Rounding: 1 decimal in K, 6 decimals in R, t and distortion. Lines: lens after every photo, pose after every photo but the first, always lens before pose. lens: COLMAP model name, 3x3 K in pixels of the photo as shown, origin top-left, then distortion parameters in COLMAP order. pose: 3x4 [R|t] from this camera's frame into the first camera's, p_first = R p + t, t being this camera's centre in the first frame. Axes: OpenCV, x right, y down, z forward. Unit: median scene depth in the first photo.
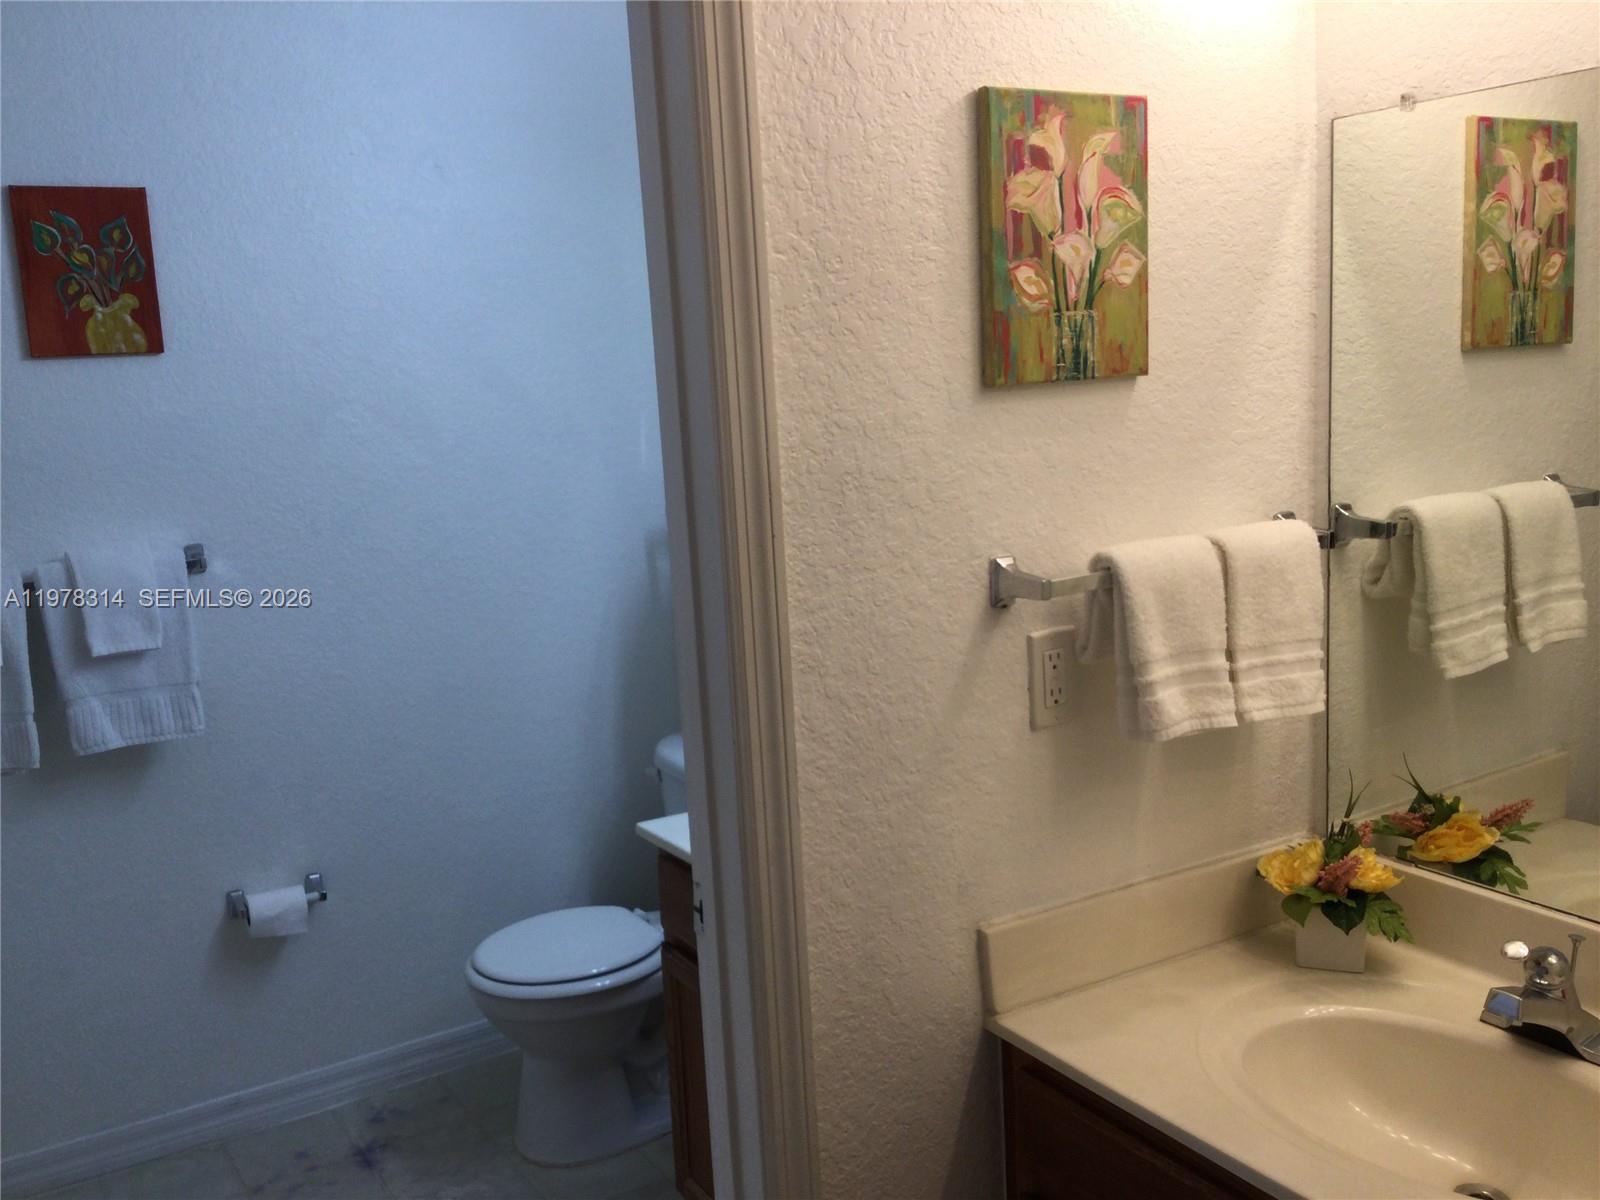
lens RADIAL K [[1458.6, 0, 800.0], [0, 1458.6, 600.0], [0, 0, 1]] dist [0.001580, -0.016283]
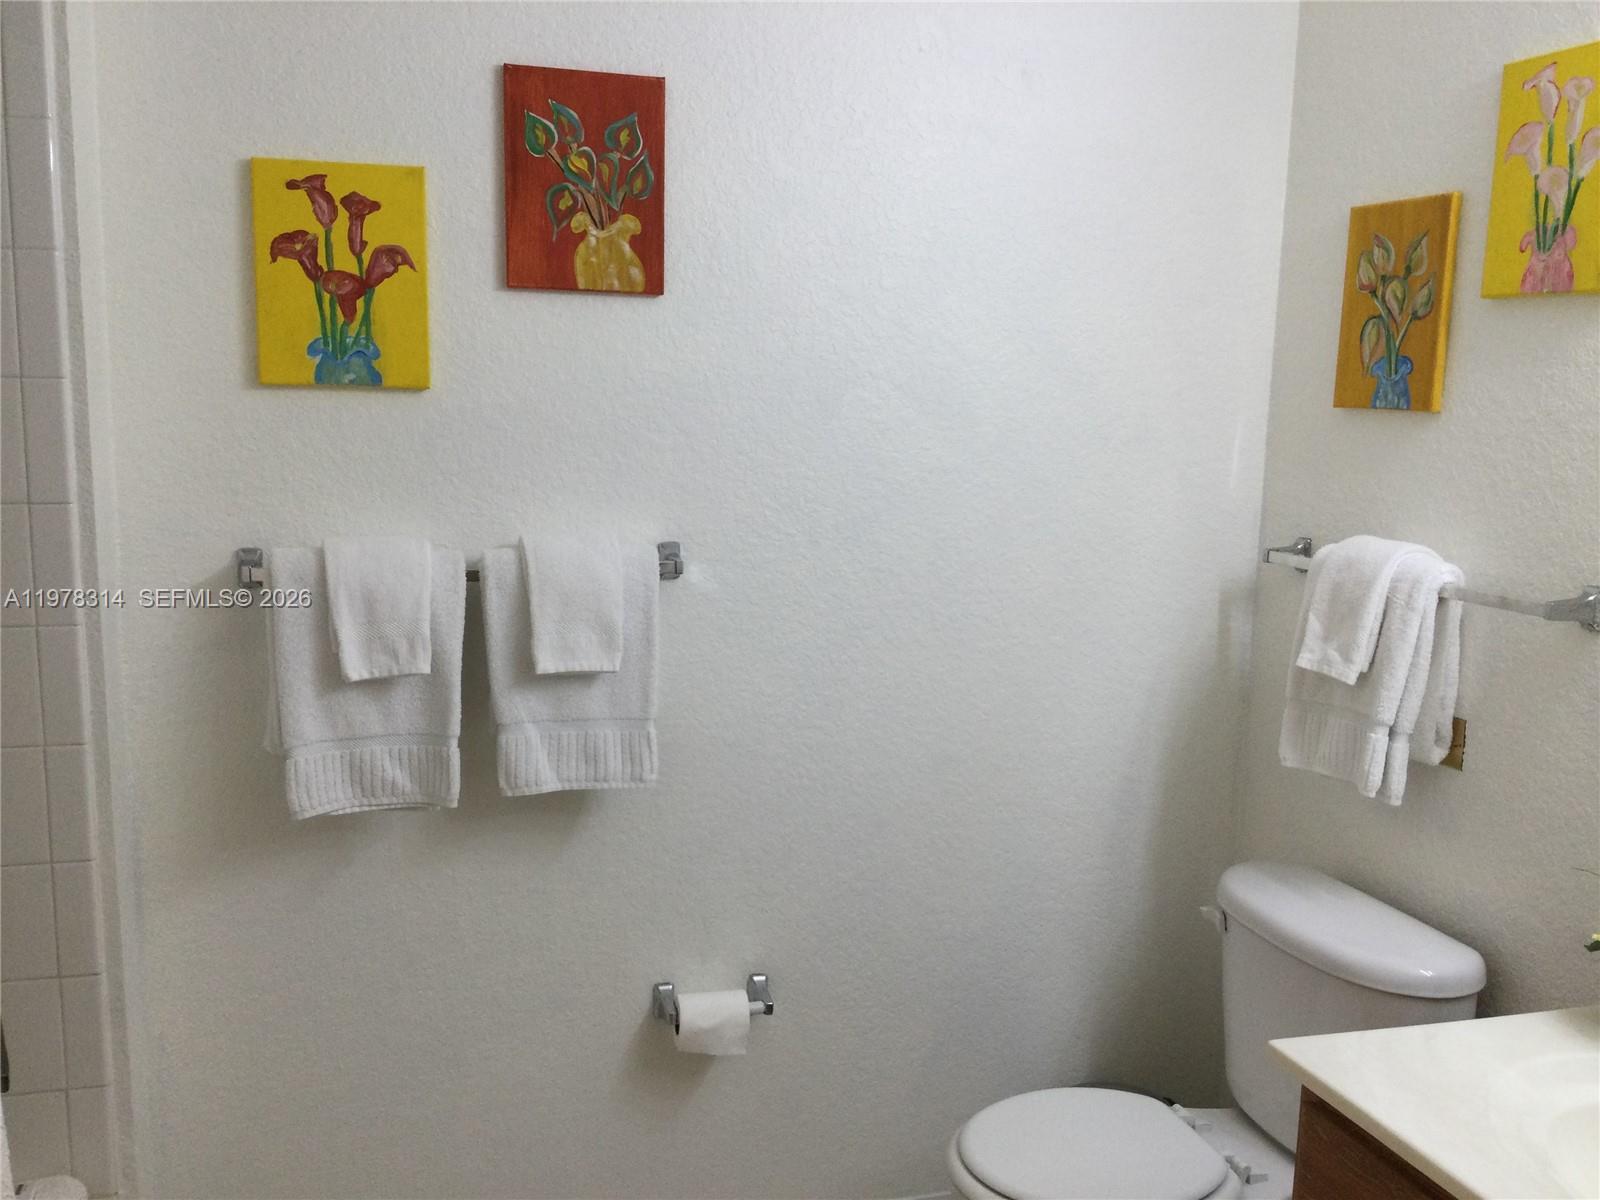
lens RADIAL K [[1404.2, 0, 800.0], [0, 1404.2, 600.0], [0, 0, 1]] dist [0.108082, -0.002571]
pose [[0.959621, 0.112836, -0.257674, -0.154891], [-0.115953, 0.993250, 0.003115, -0.018259], [0.256286, 0.026889, 0.966227, 0.296223]]
